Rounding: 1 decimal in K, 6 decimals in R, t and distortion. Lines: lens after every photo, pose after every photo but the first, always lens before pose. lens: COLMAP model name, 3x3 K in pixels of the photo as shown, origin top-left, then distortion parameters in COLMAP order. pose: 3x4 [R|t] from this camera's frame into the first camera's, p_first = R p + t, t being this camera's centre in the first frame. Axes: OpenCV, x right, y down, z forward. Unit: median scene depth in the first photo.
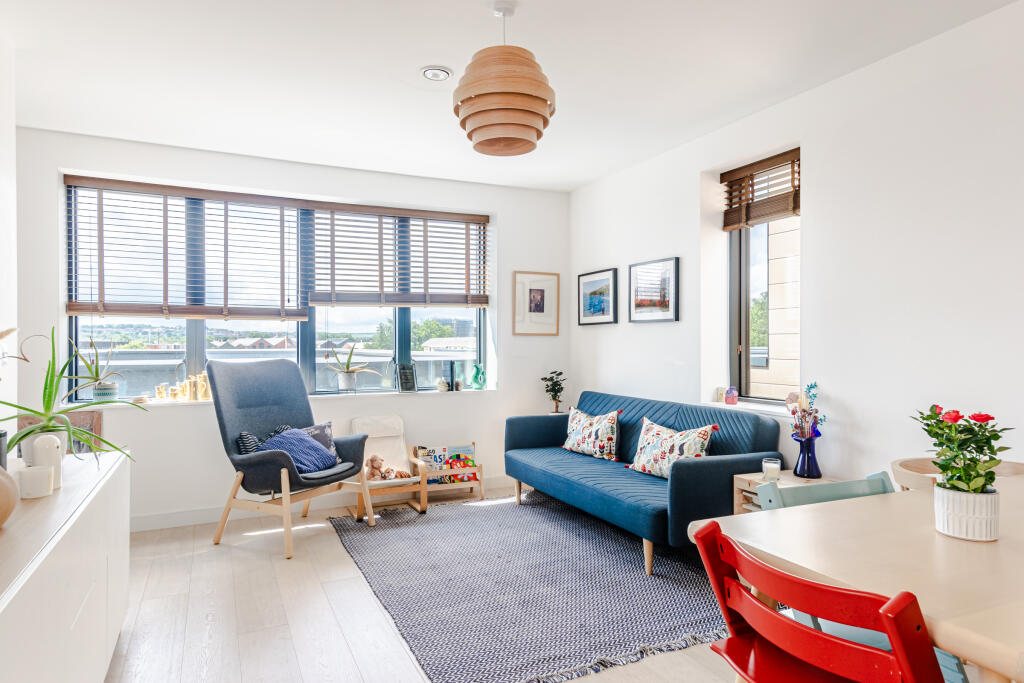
lens RADIAL K [[635.3, 0, 519.5], [0, 635.3, 342.2], [0, 0, 1]] dist [0.039880, 0.001389]
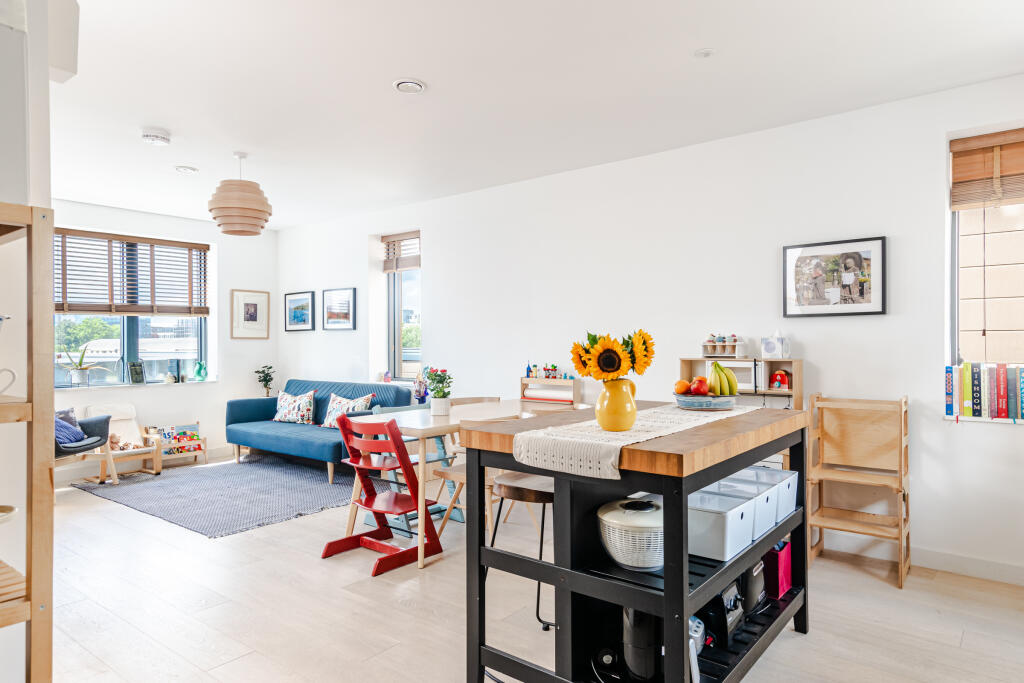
lens RADIAL K [[635.3, 0, 519.5], [0, 635.3, 342.2], [0, 0, 1]] dist [0.039880, 0.001389]
pose [[0.901729, -0.002162, 0.432296, -0.049786], [0.003074, 0.999994, -0.001411, -0.000120], [-0.432290, 0.002602, 0.901731, -0.487279]]
